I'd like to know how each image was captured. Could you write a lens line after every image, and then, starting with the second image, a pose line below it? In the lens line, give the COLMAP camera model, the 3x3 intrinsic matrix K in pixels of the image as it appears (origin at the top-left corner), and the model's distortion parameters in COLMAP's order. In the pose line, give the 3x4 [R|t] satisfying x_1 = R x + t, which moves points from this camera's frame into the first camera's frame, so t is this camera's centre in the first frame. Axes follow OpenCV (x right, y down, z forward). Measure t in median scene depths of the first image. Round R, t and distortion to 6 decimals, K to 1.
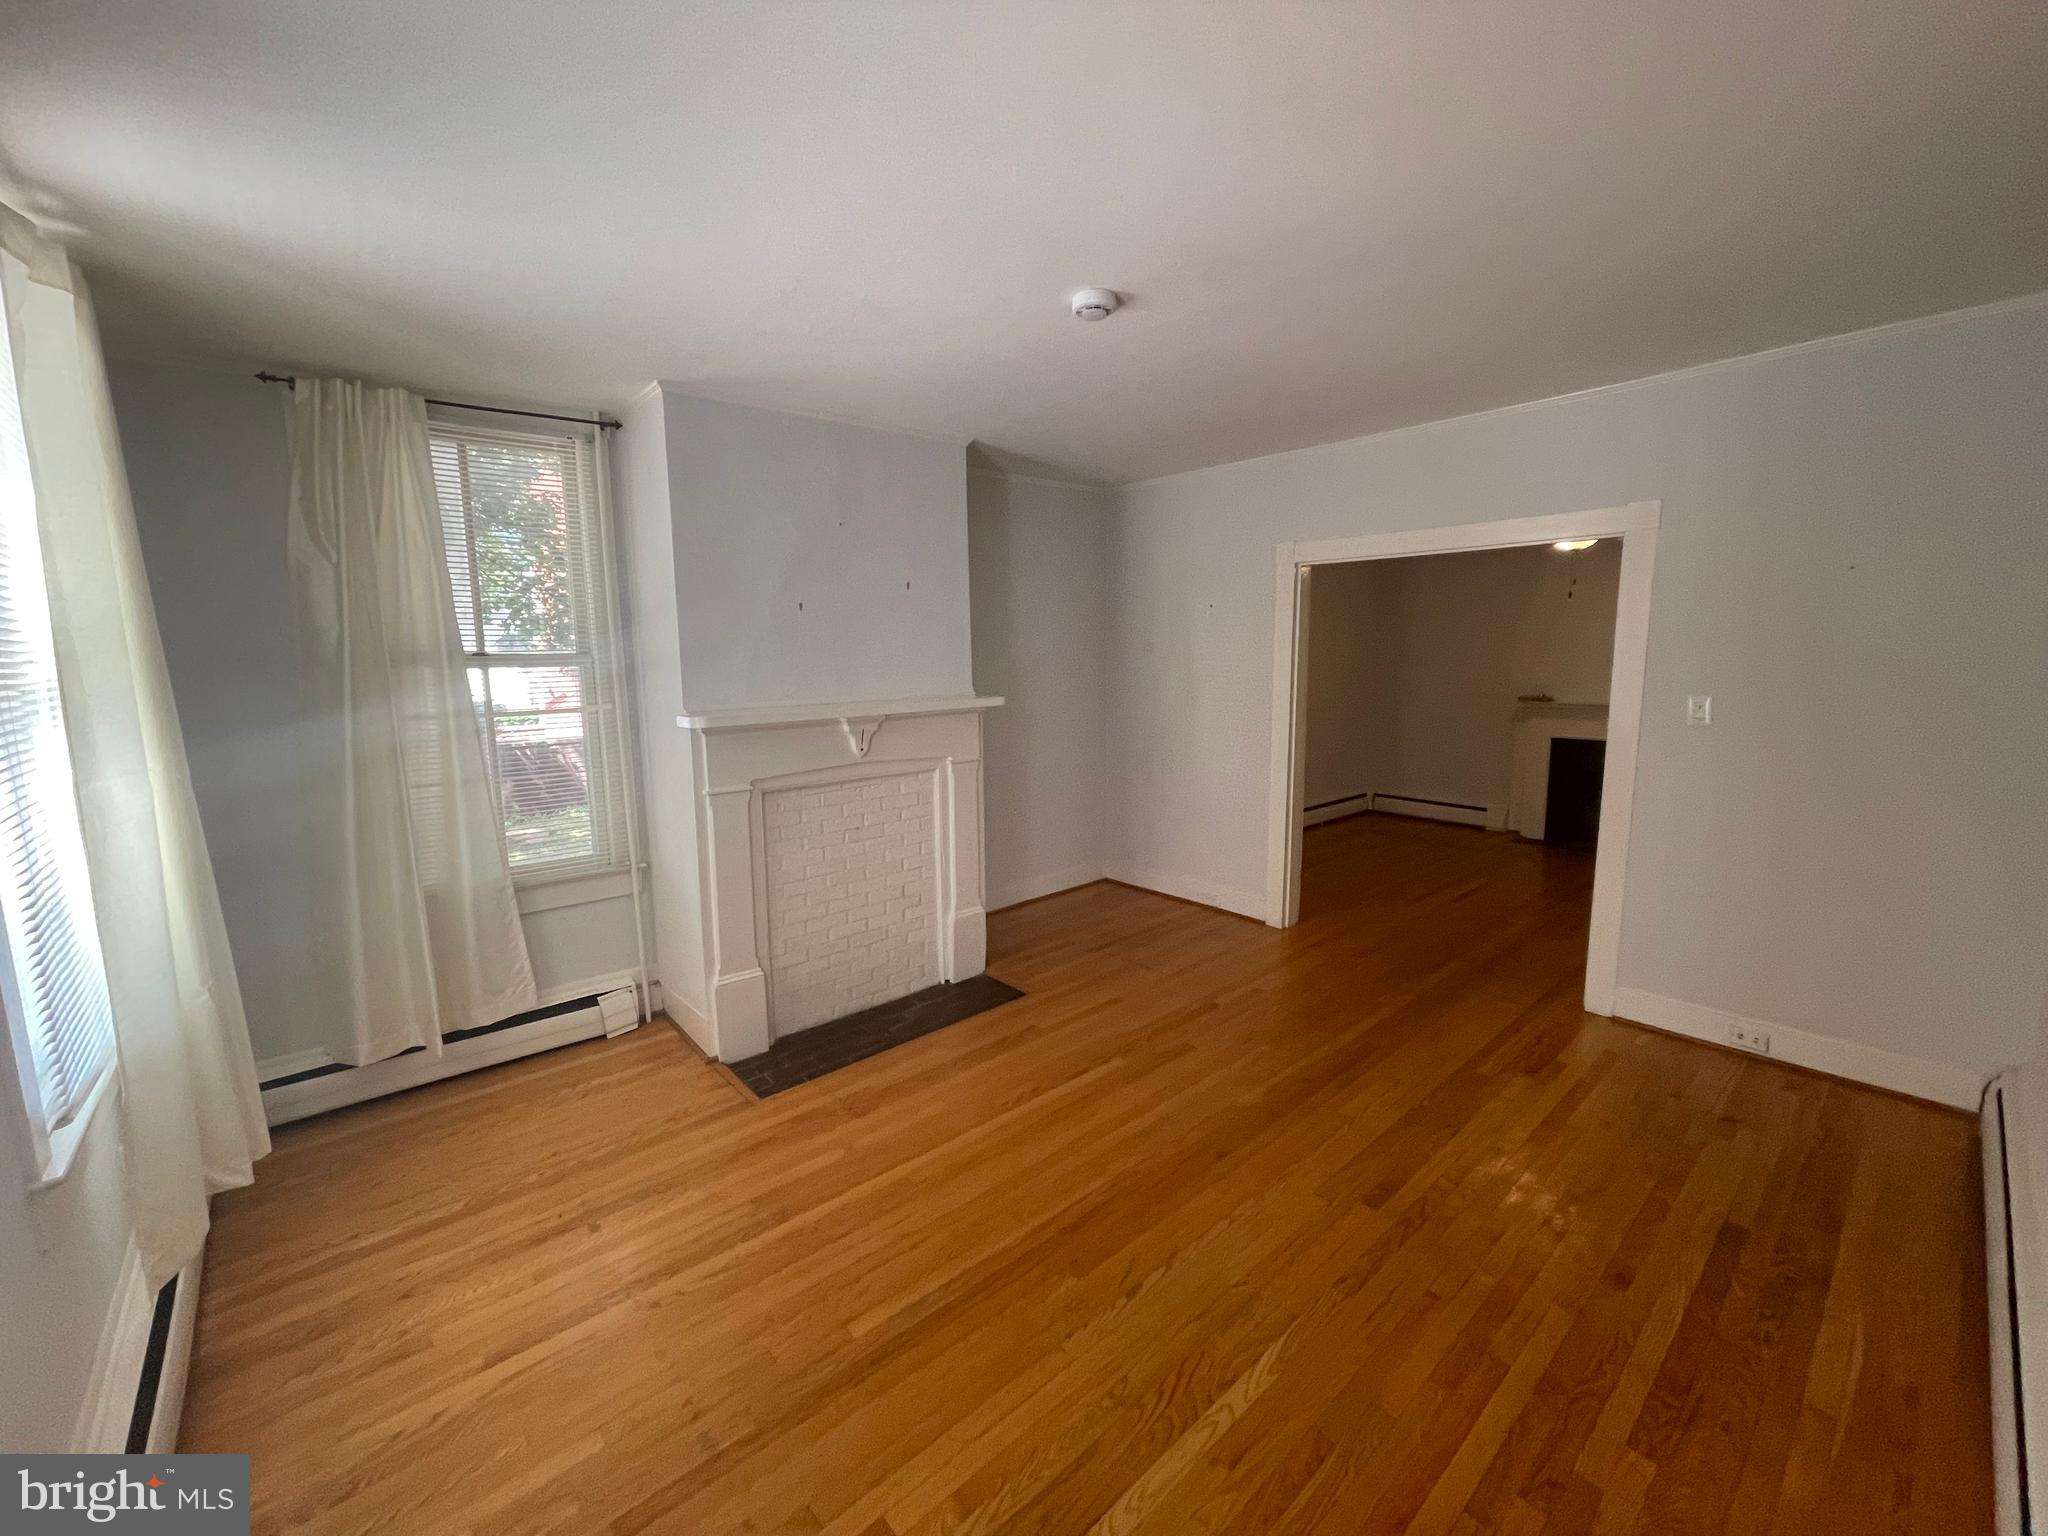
lens RADIAL K [[828.1, 0, 1023.9], [0, 828.1, 758.8], [0, 0, 1]] dist [-0.000832, 0.000558]
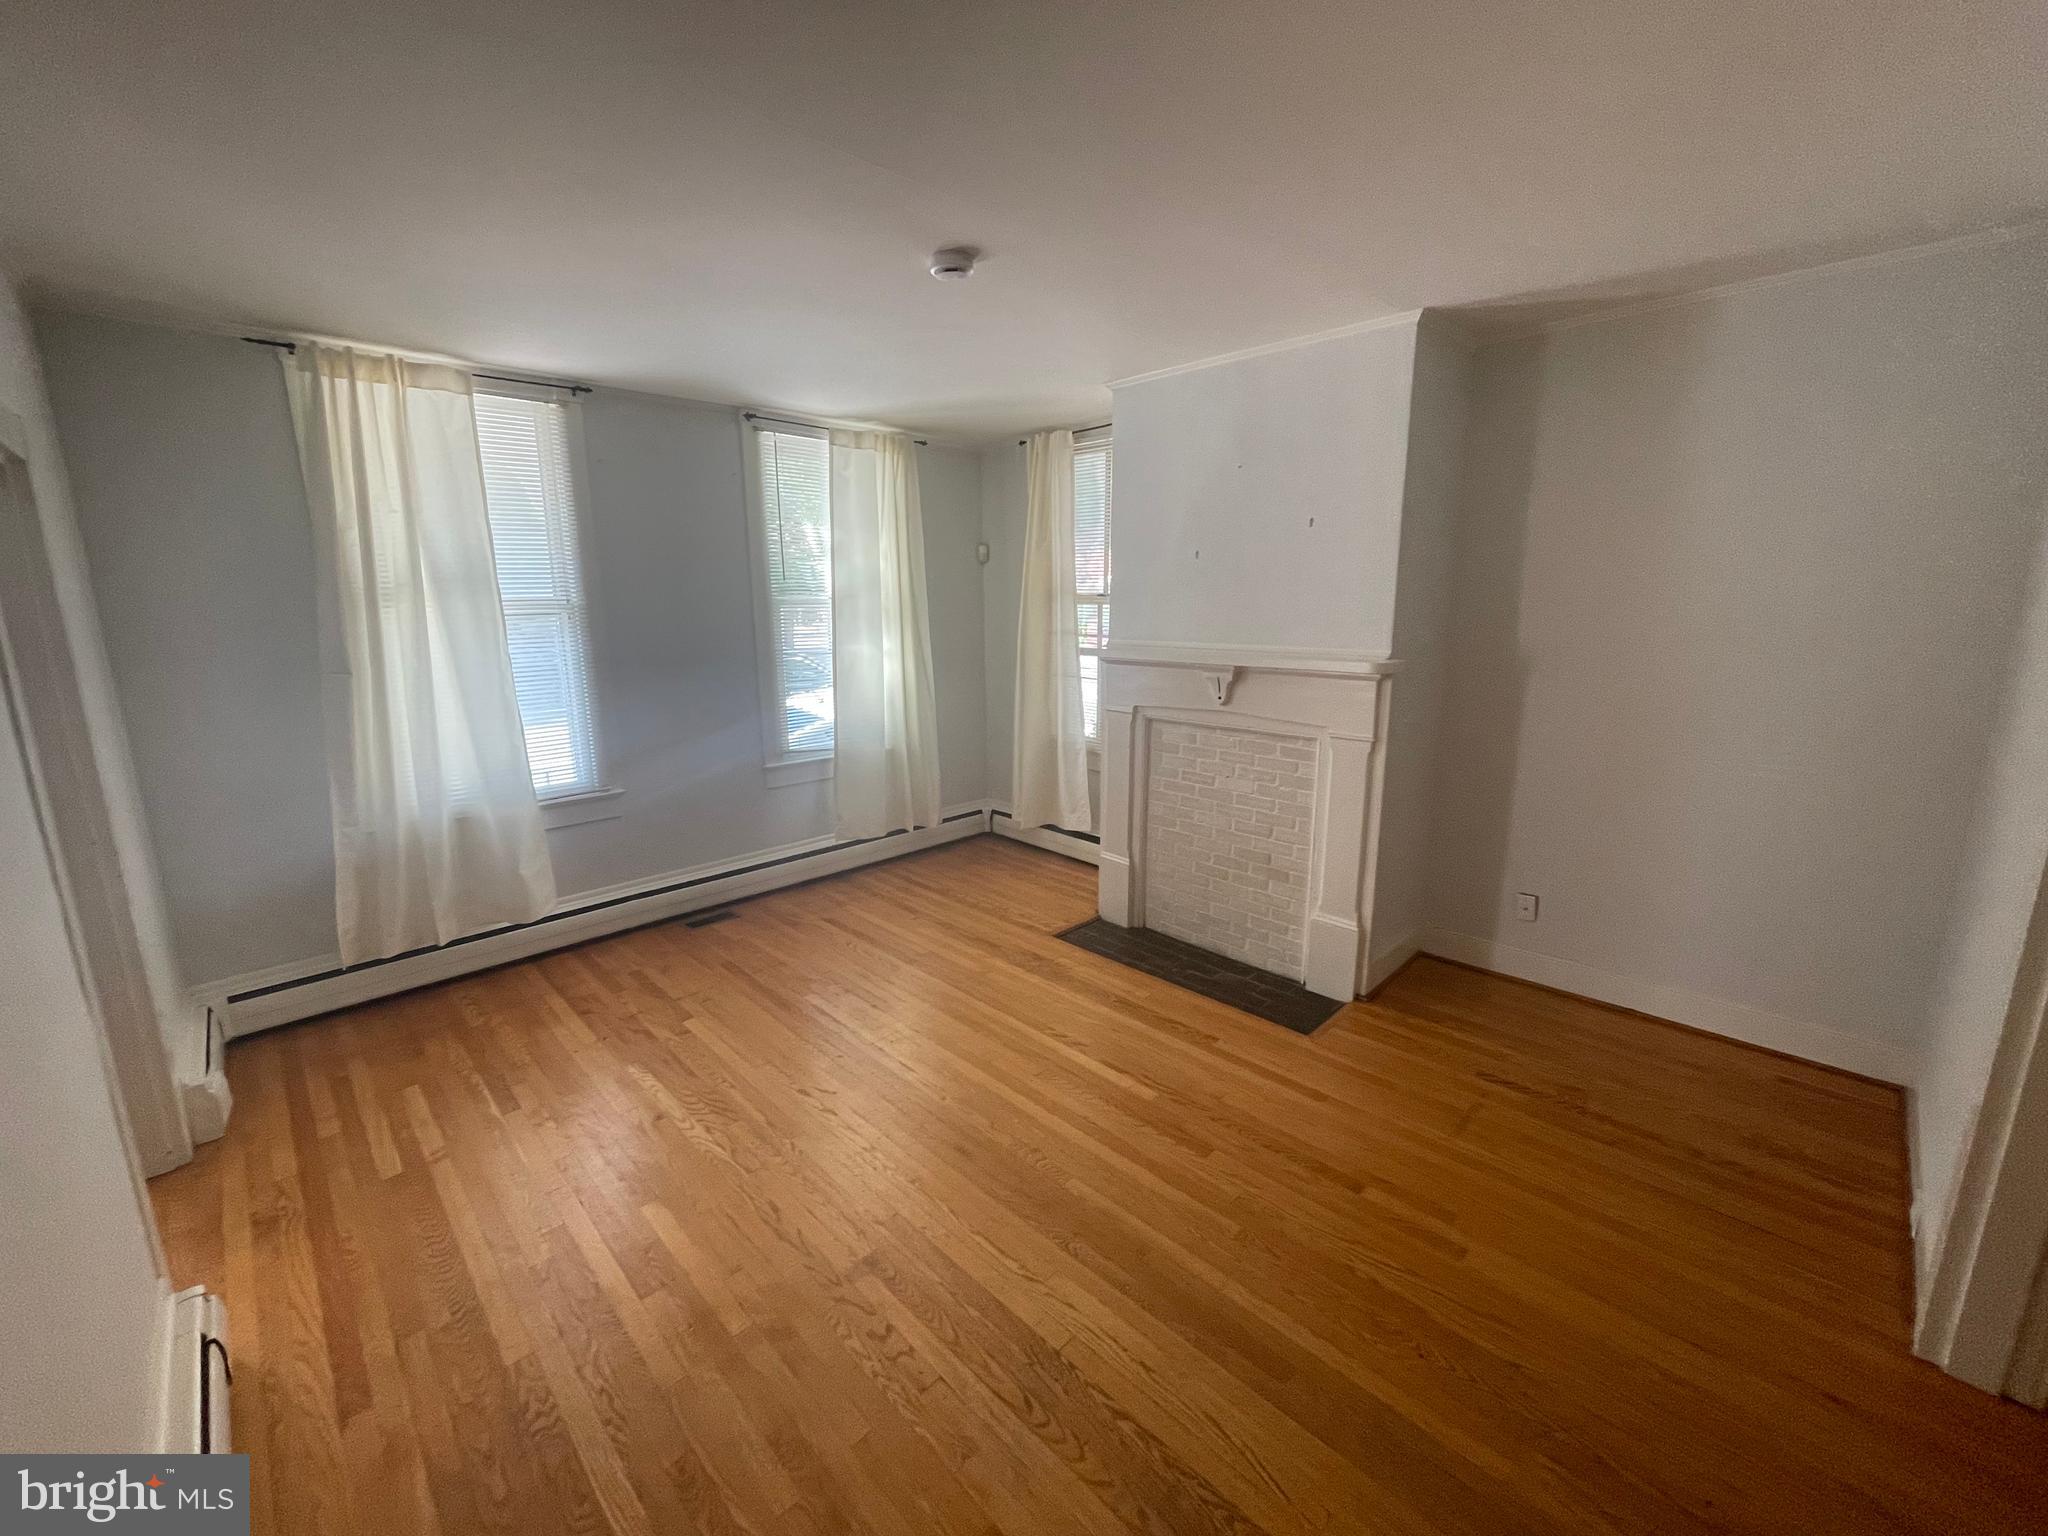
lens RADIAL K [[828.1, 0, 1017.7], [0, 828.1, 765.1], [0, 0, 1]] dist [-0.000832, 0.000558]
pose [[0.049631, 0.221327, -0.973936, 0.798981], [-0.125175, 0.968827, 0.213787, -0.118005], [0.990893, 0.111302, 0.075788, 0.706375]]
